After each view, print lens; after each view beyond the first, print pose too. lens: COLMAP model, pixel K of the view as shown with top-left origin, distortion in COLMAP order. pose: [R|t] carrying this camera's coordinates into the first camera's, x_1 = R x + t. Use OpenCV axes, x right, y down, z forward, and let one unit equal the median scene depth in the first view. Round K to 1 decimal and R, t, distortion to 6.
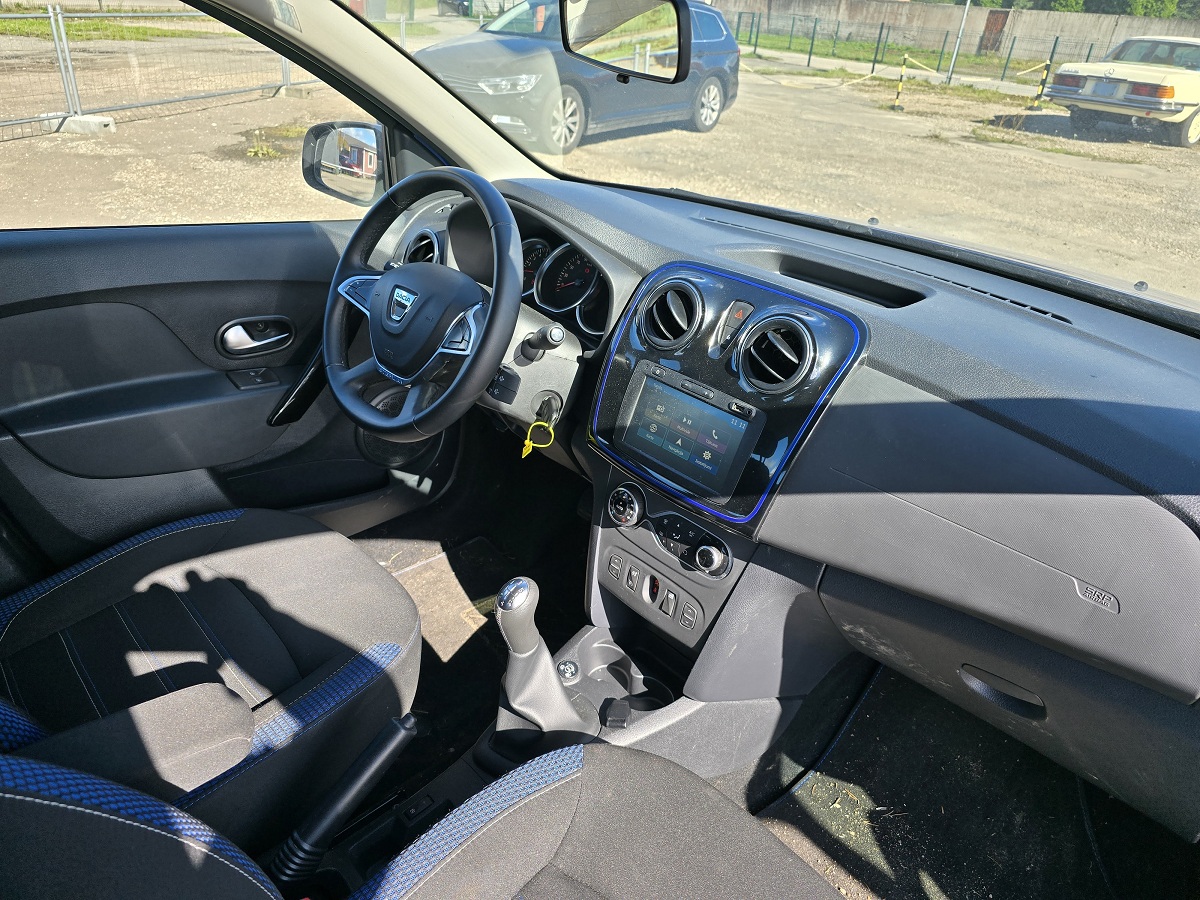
lens RADIAL K [[801.5, 0, 600.0], [0, 801.5, 434.6], [0, 0, 1]] dist [0.025401, -0.004871]
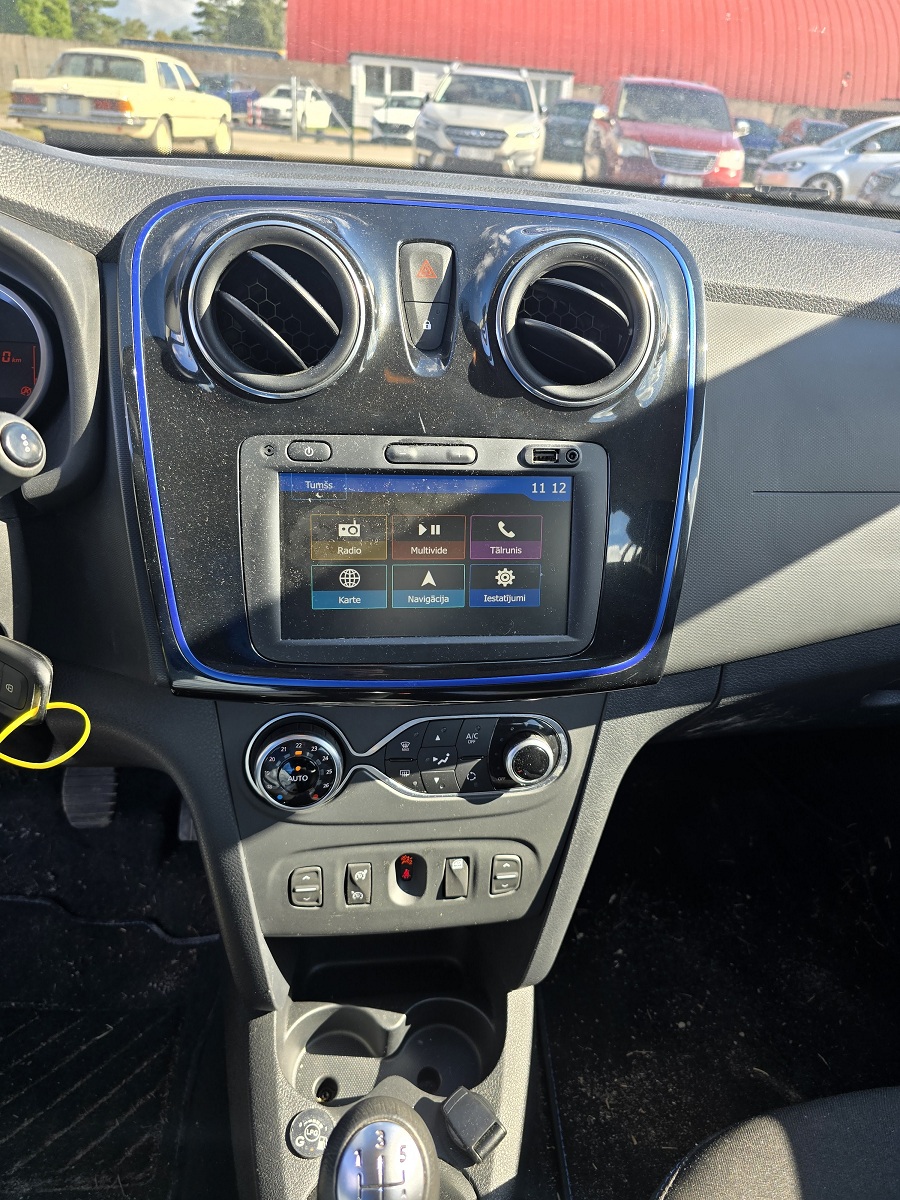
lens RADIAL K [[827.6, 0, 450.0], [0, 827.6, 600.0], [0, 0, 1]] dist [0.002522, -0.044100]
pose [[0.575584, -0.432084, 0.694267, -0.204852], [0.347000, 0.897830, 0.271093, -0.094224], [-0.740469, 0.084873, 0.666710, 0.621321]]
